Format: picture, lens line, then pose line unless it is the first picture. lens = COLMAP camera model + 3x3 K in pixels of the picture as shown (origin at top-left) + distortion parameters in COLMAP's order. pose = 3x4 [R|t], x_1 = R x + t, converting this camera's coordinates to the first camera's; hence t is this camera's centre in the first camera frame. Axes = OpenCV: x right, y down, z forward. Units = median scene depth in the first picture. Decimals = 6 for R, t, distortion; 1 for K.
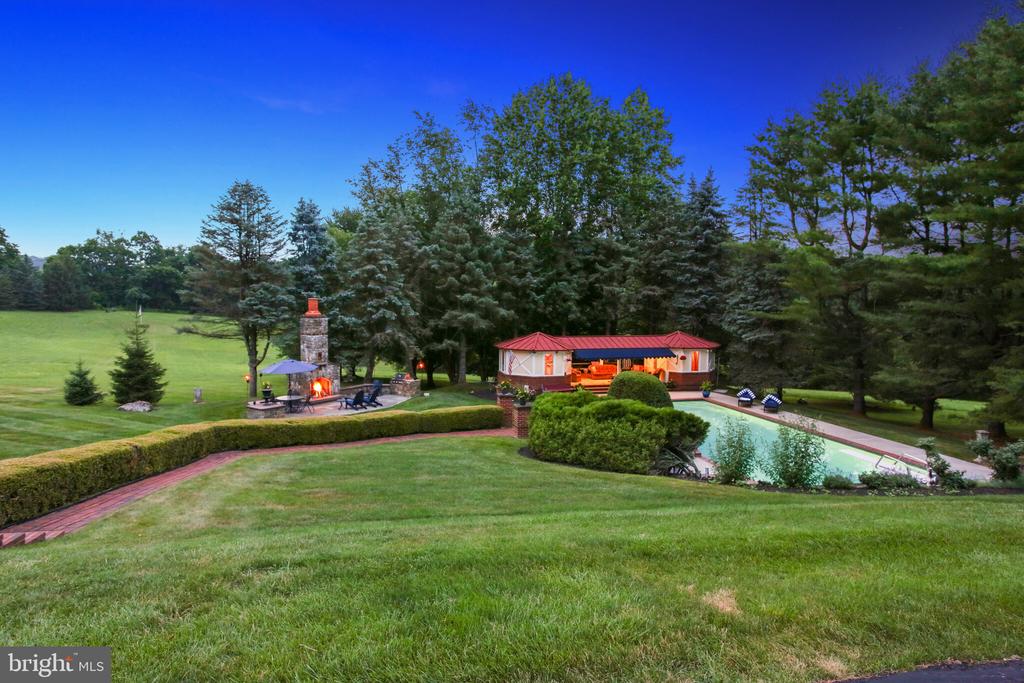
lens RADIAL K [[635.8, 0, 512.0], [0, 635.8, 341.5], [0, 0, 1]] dist [-0.001859, -0.000120]
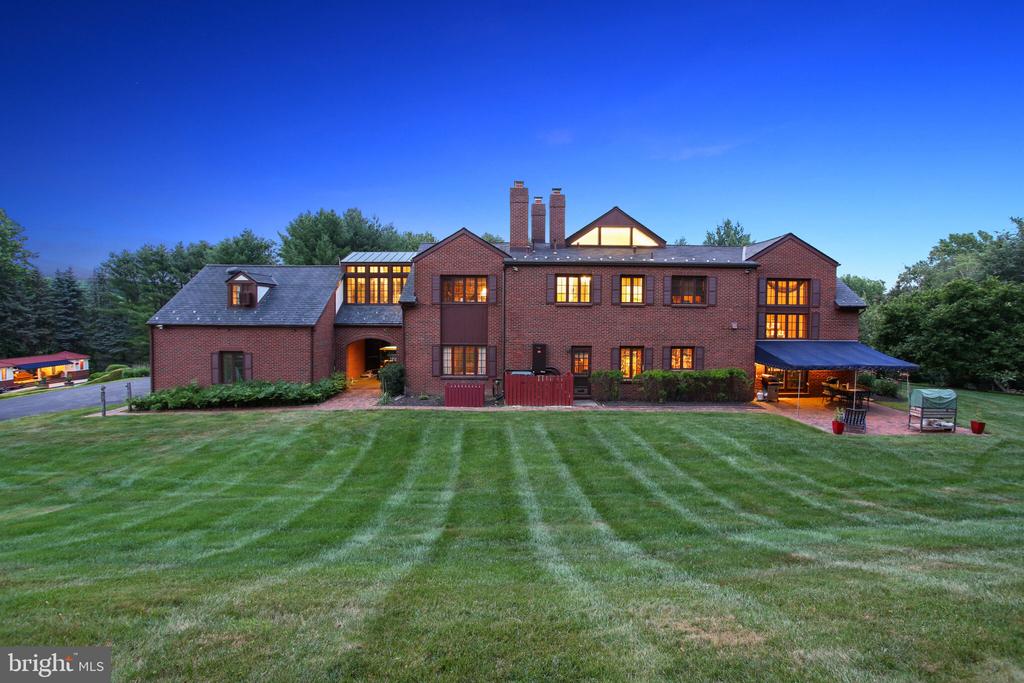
lens RADIAL K [[509.2, 0, 512.0], [0, 509.2, 341.5], [0, 0, 1]] dist [-0.001448, -0.000133]
pose [[0.342253, -0.069108, 0.937063, -0.777627], [0.077676, 0.995959, 0.045081, -0.010666], [-0.936391, 0.057358, 0.346238, -0.887149]]
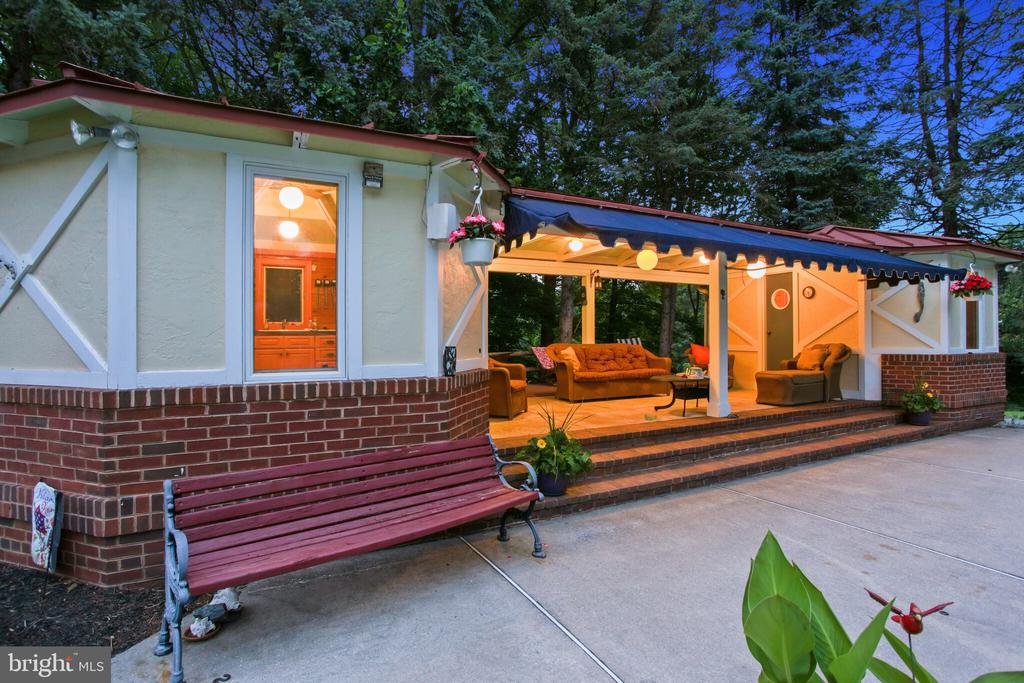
lens RADIAL K [[509.2, 0, 512.0], [0, 509.2, 341.5], [0, 0, 1]] dist [-0.001448, -0.000133]
pose [[0.977322, -0.021183, 0.210695, 0.070505], [0.036644, 0.996891, -0.069751, 0.051499], [-0.208563, 0.075890, 0.975060, 0.850509]]
